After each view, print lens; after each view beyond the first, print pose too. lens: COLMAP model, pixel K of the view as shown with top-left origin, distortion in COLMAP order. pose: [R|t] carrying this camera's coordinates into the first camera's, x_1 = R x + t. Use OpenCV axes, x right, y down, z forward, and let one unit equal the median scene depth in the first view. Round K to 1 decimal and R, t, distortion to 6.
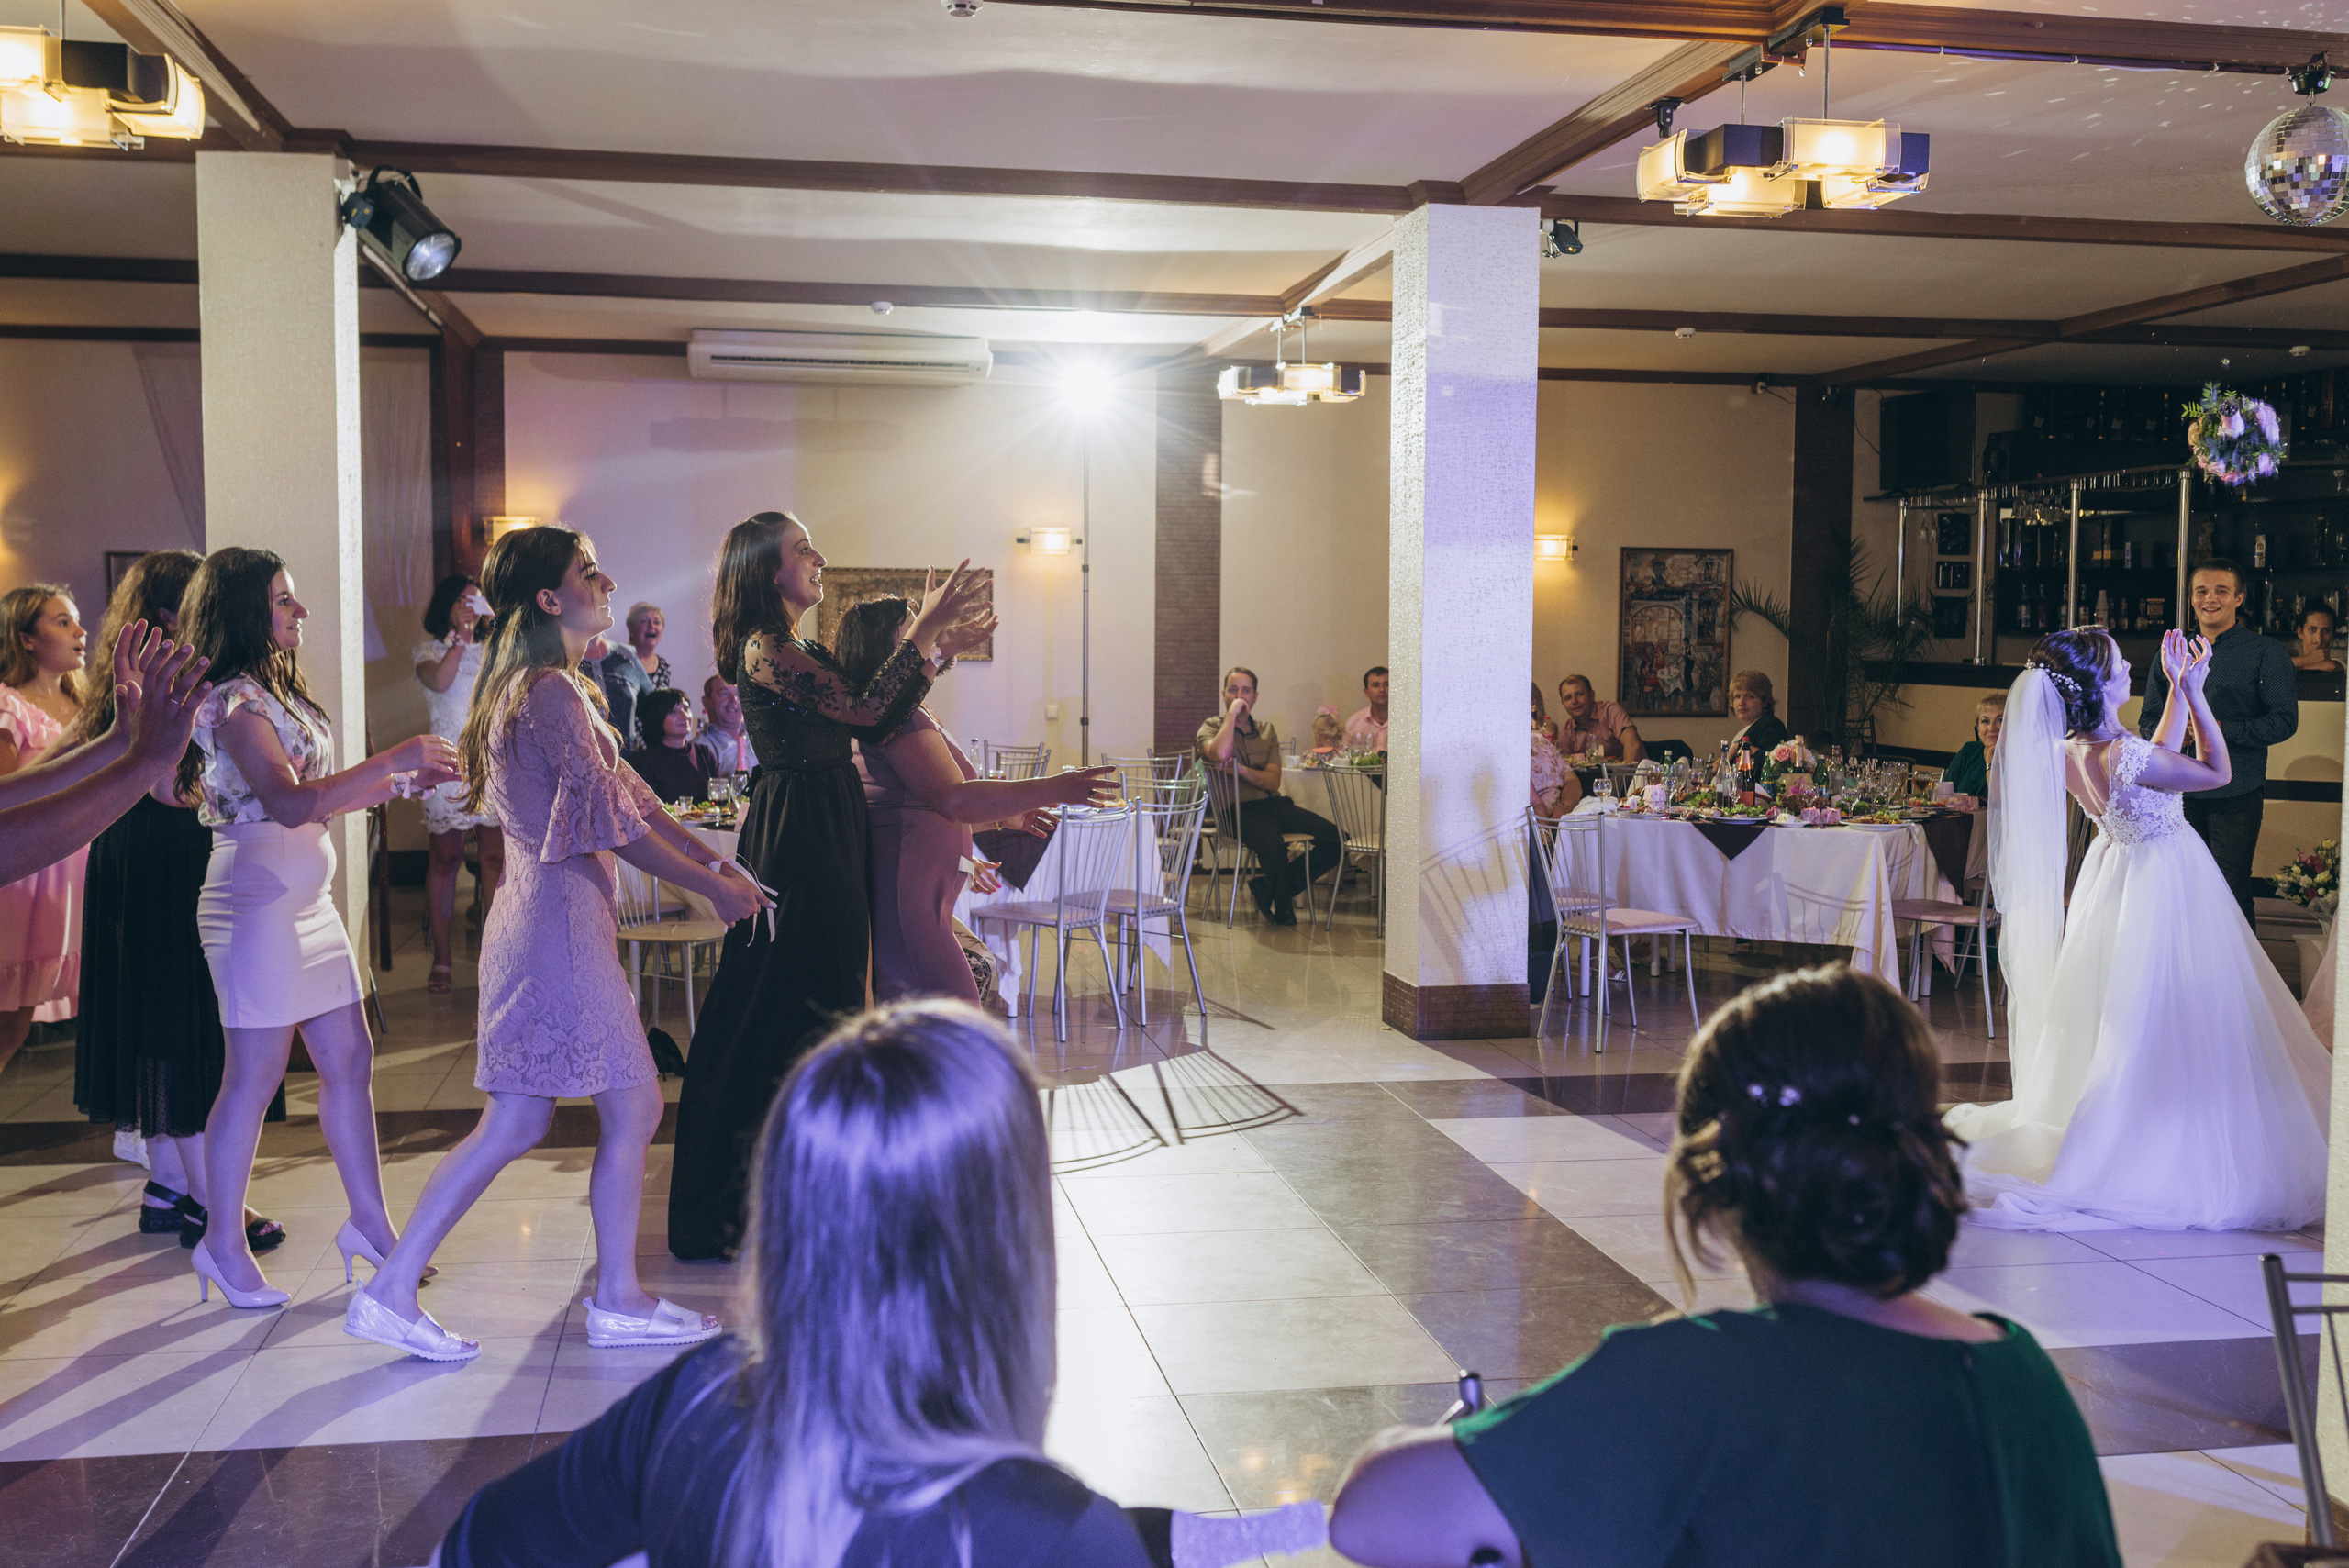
lens RADIAL K [[2345.1, 0, 1208.8], [0, 2345.1, 792.5], [0, 0, 1]] dist [0.000865, 0.000000]
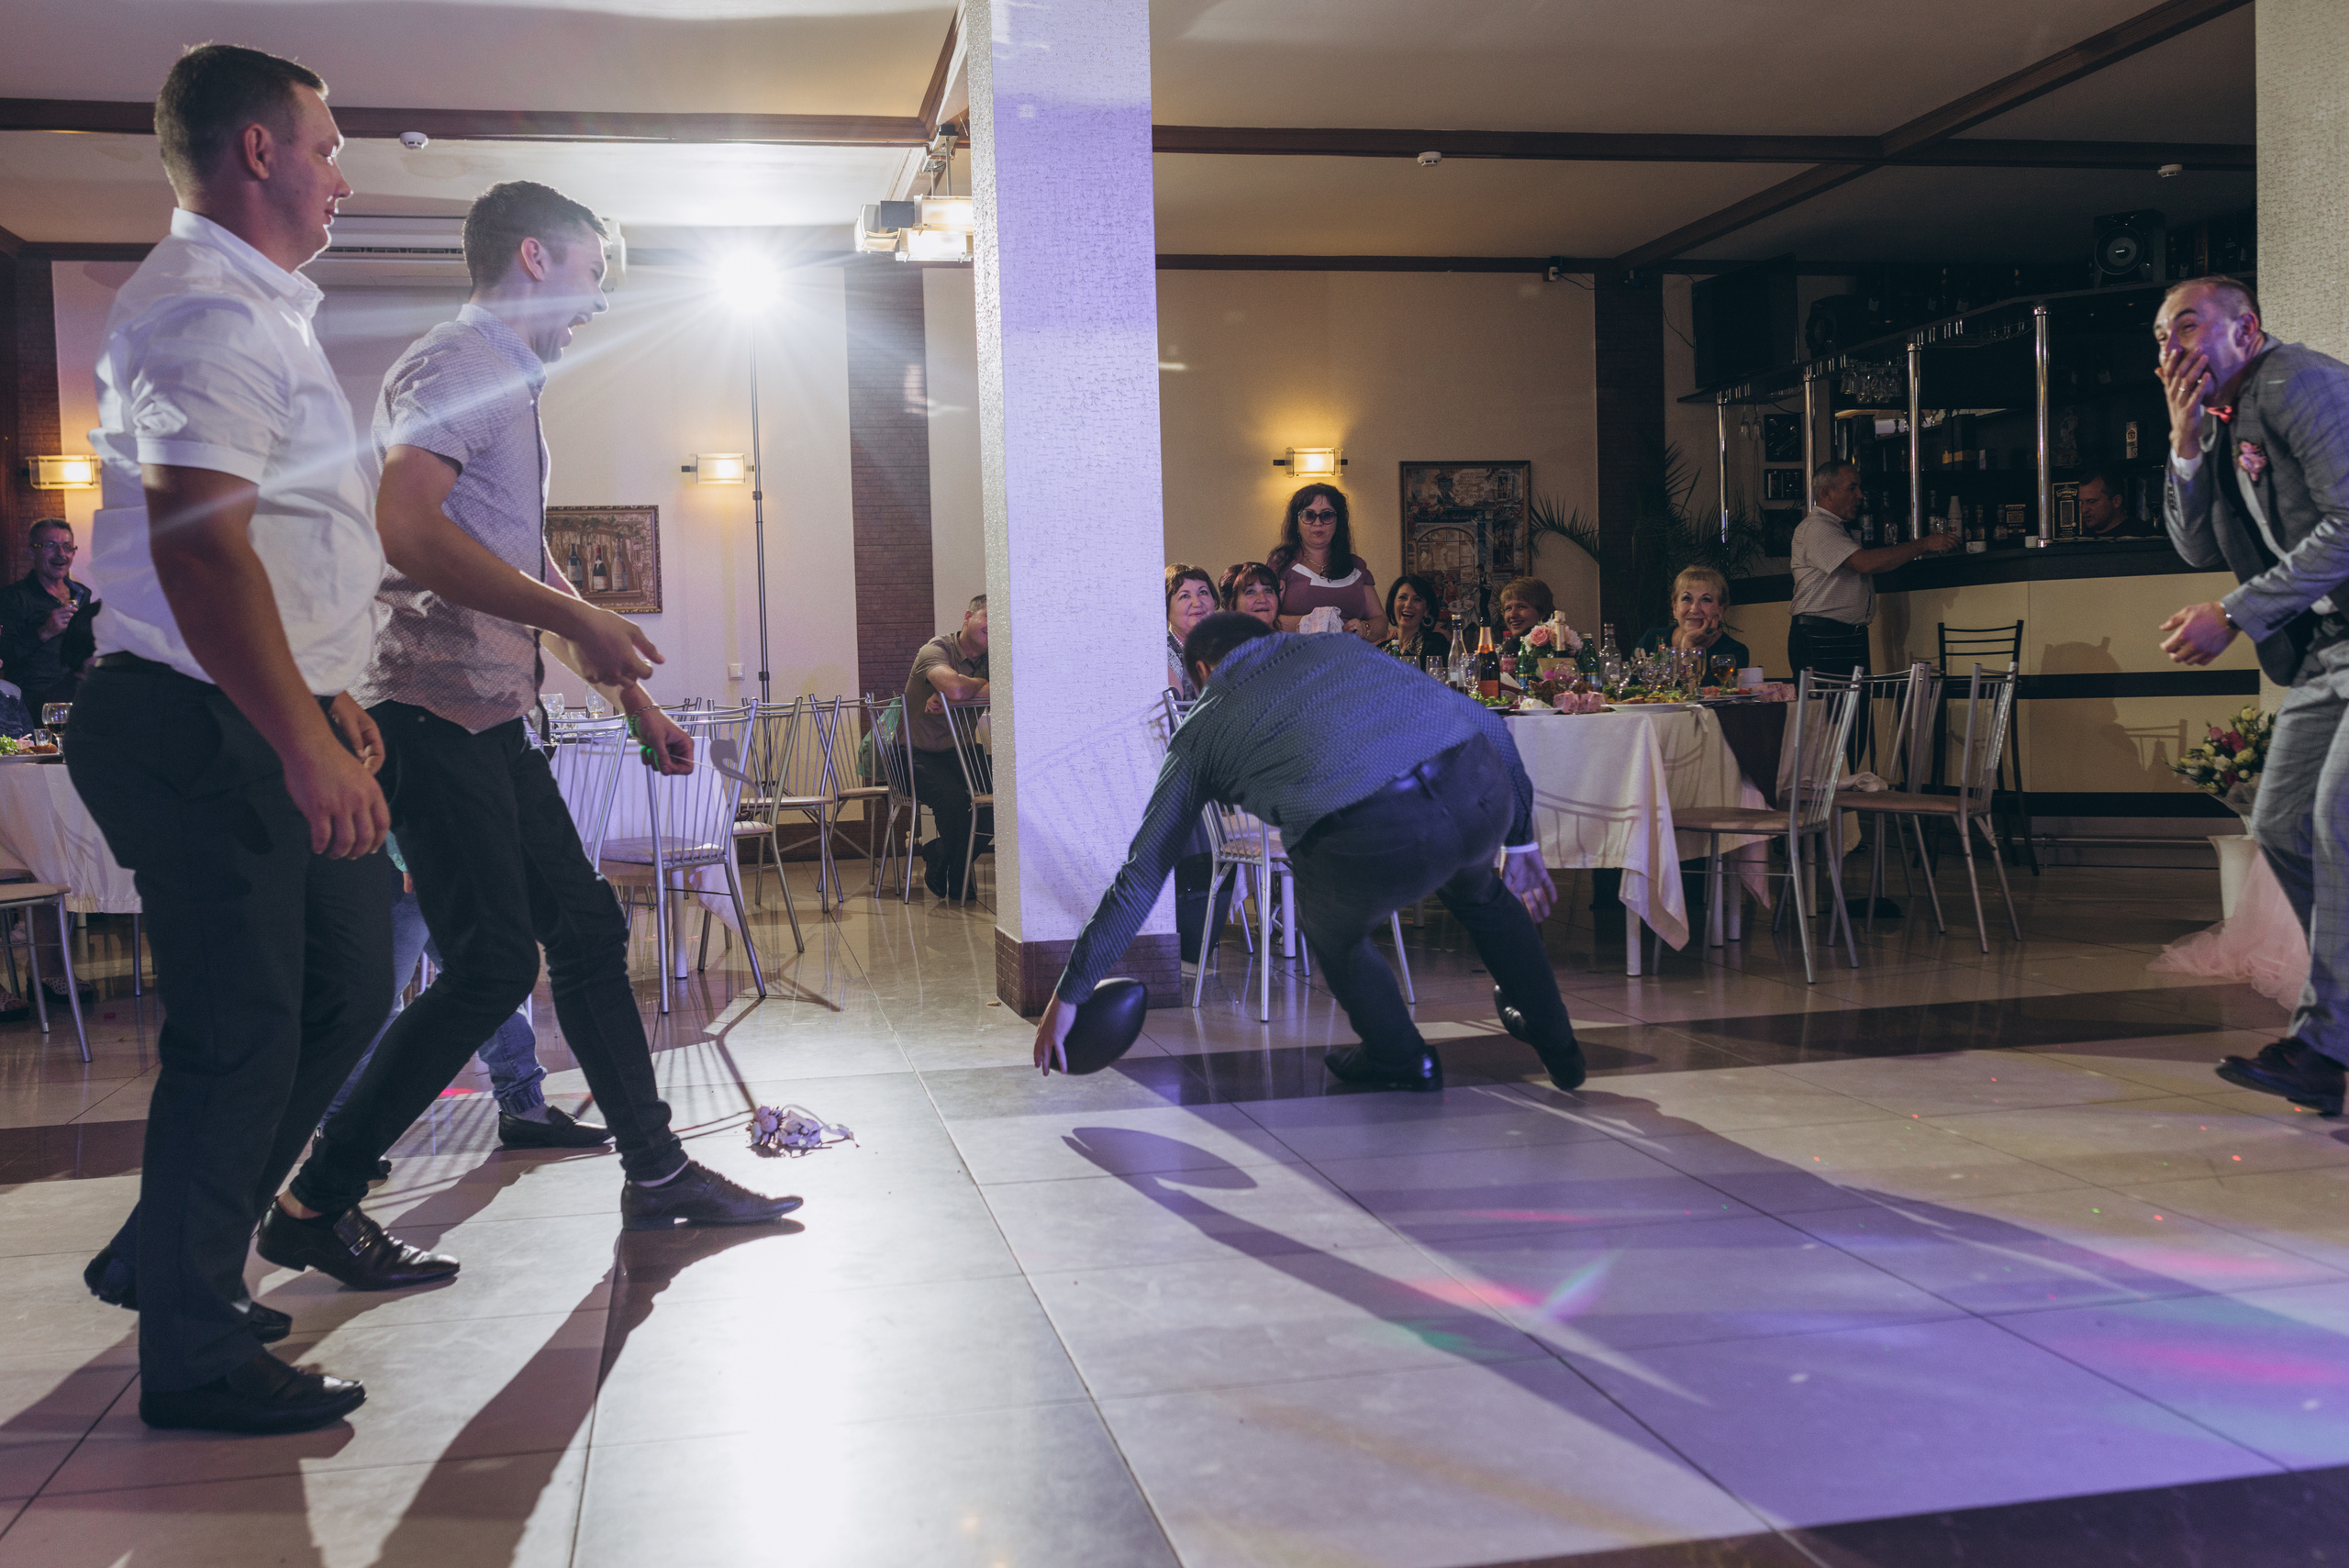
lens RADIAL K [[2210.4, 0, 1173.5], [0, 2210.4, 791.2], [0, 0, 1]] dist [-0.001058, 0.000000]
pose [[0.999198, -0.037836, 0.013099, 0.117707], [0.038102, 0.999059, -0.020727, 0.047426], [-0.012302, 0.021210, 0.999699, 0.285810]]
